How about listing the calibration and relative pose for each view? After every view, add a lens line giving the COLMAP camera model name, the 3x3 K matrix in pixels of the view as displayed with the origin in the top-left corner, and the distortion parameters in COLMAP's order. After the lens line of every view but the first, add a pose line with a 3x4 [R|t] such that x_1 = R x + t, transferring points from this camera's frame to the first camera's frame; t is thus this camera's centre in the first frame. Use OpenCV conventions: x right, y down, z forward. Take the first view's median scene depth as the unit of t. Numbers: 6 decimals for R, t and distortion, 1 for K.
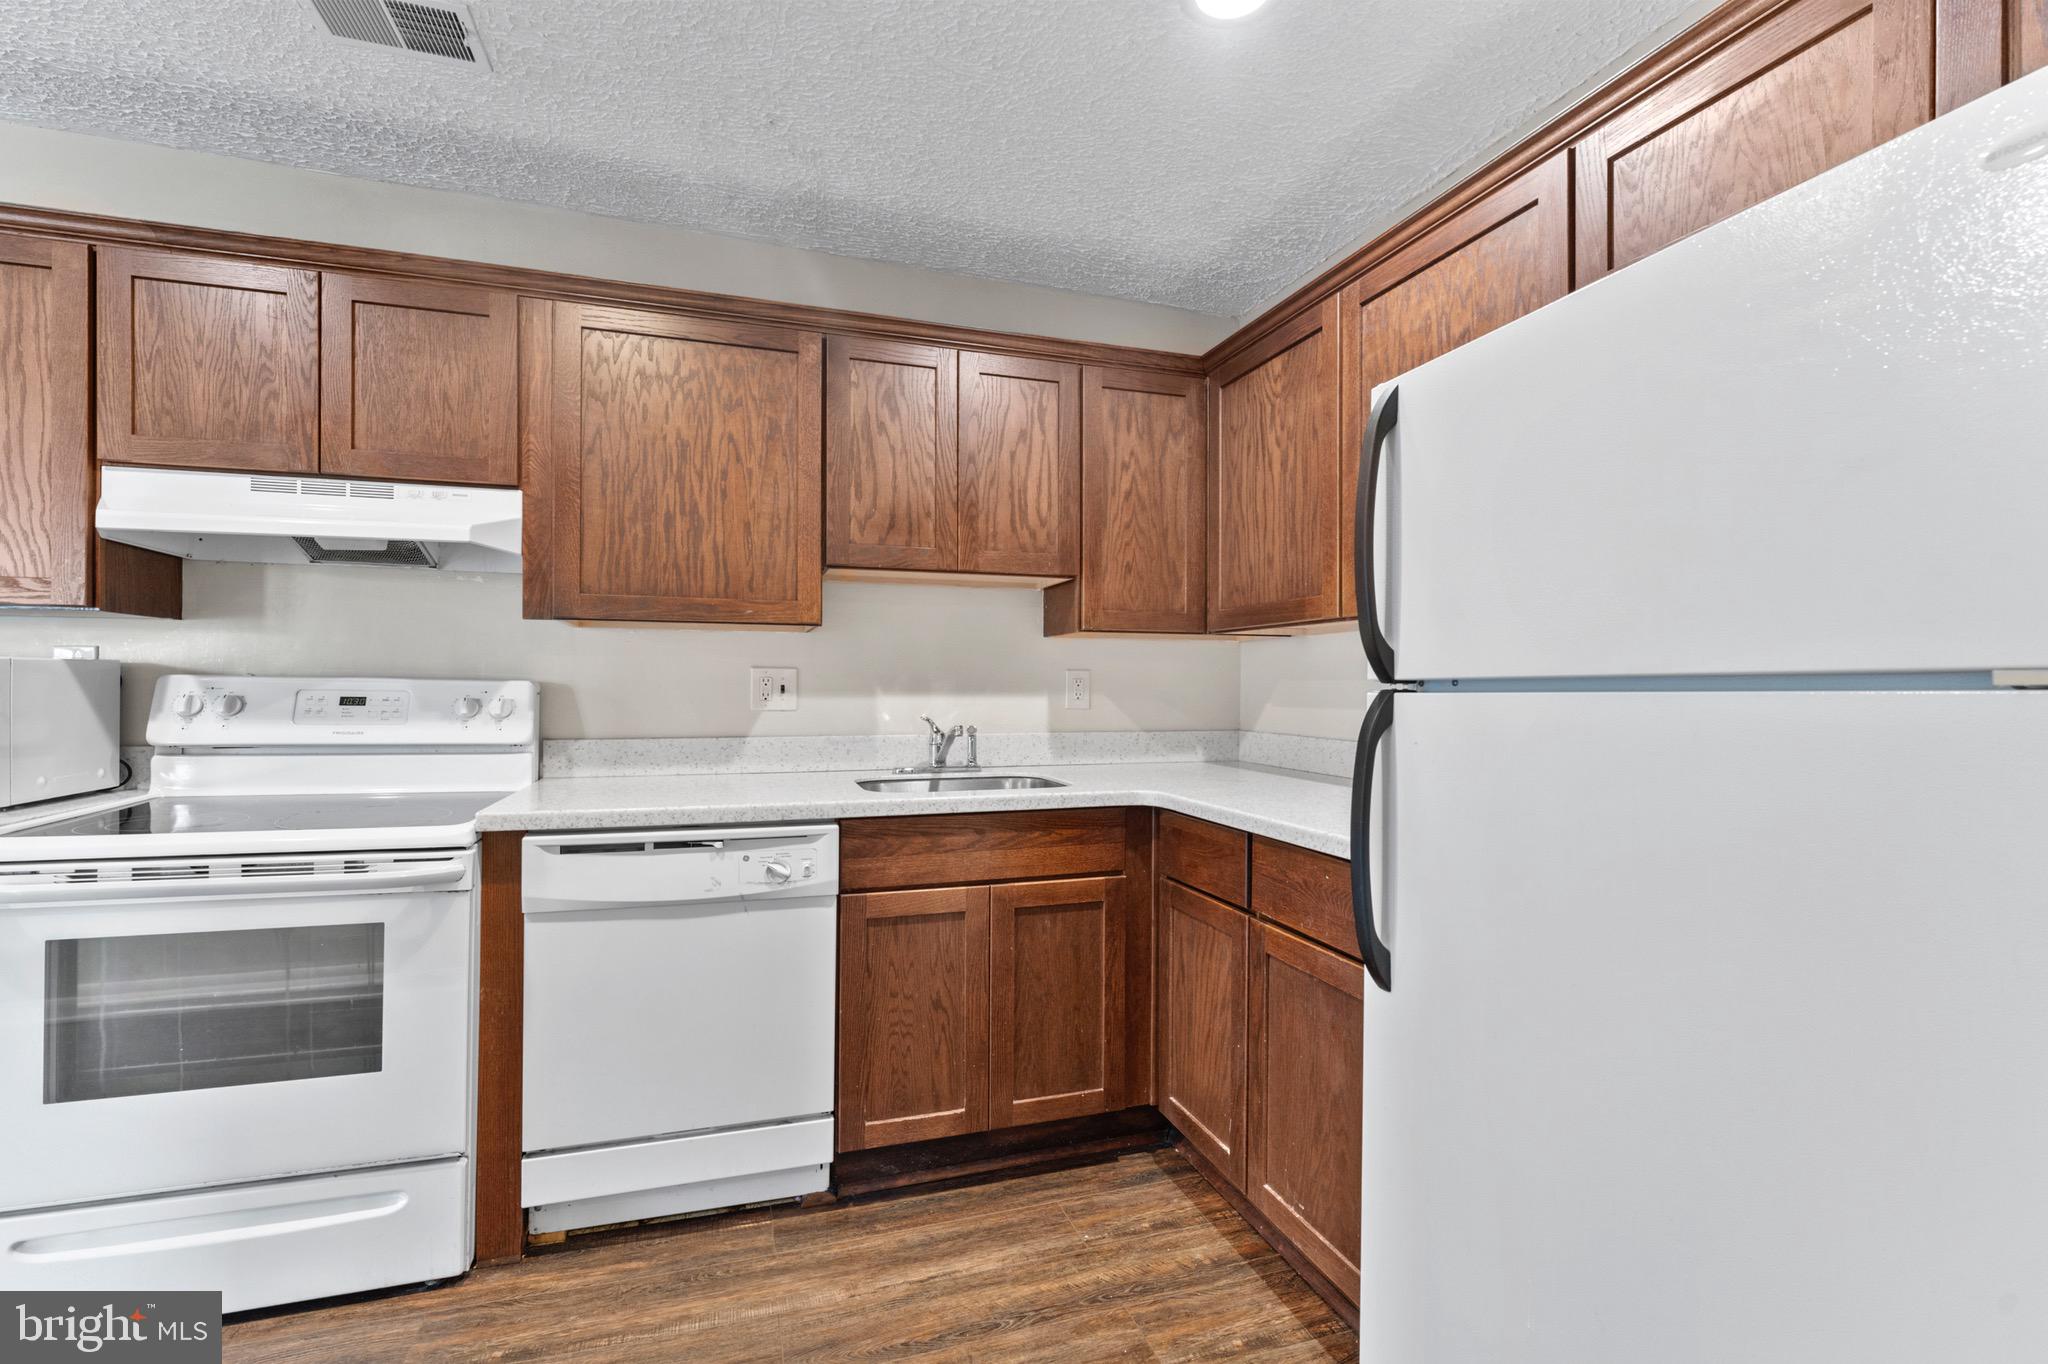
lens RADIAL K [[866.3, 0, 1021.4], [0, 866.3, 684.6], [0, 0, 1]] dist [-0.002460, -0.000205]
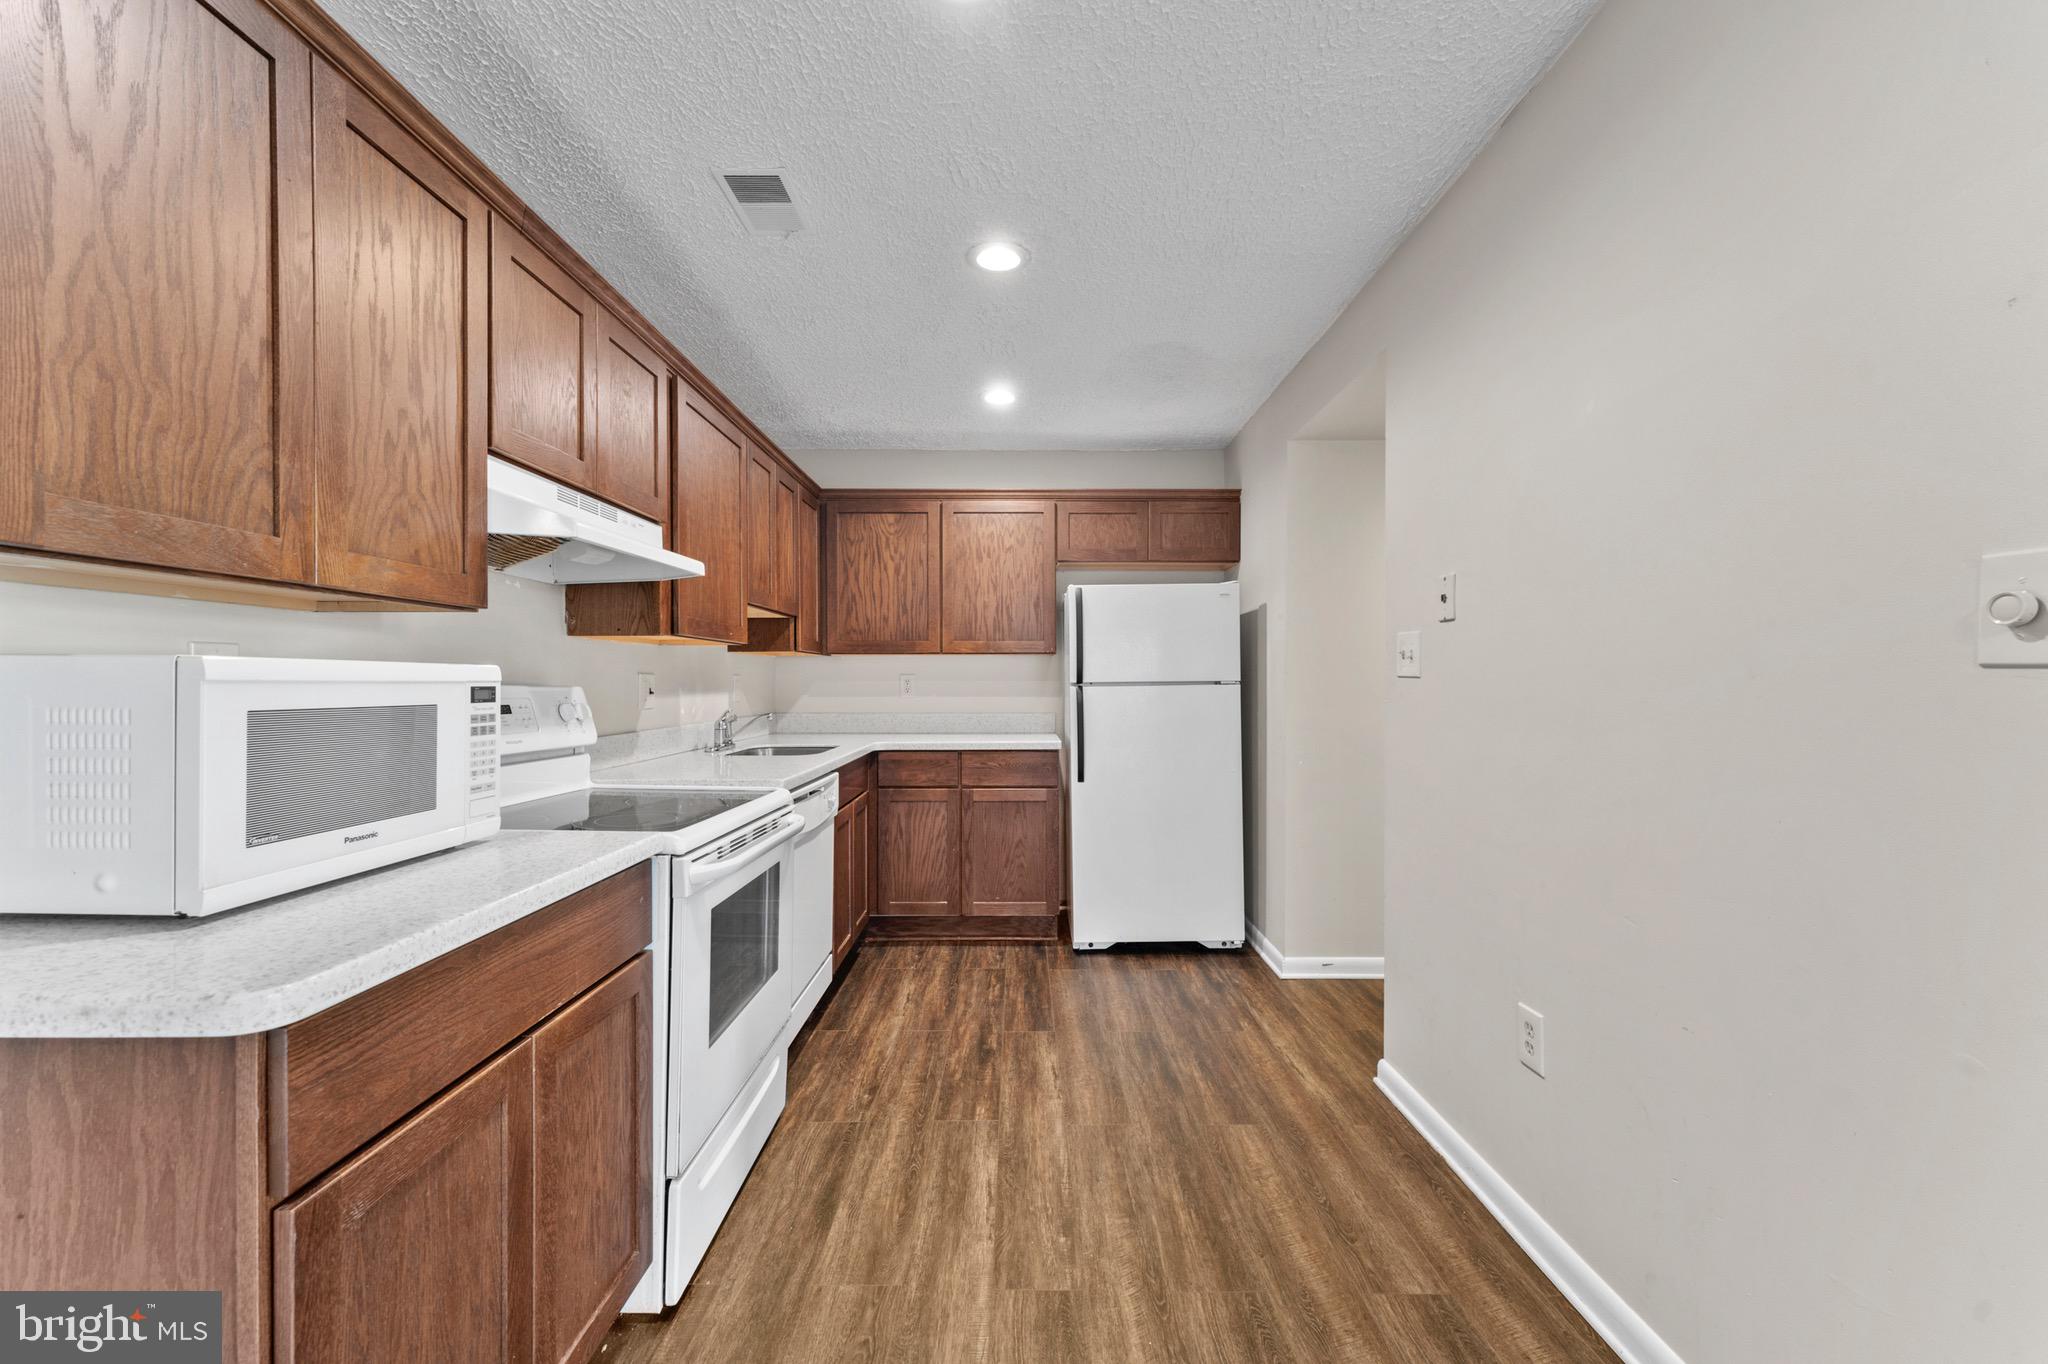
lens RADIAL K [[826.2, 0, 1027.7], [0, 826.2, 686.7], [0, 0, 1]] dist [-0.002768, 0.000329]
pose [[0.299864, -0.010346, 0.953926, -1.556602], [0.000865, 0.999944, 0.010573, -0.015985], [-0.953981, -0.002345, 0.299857, 0.184072]]
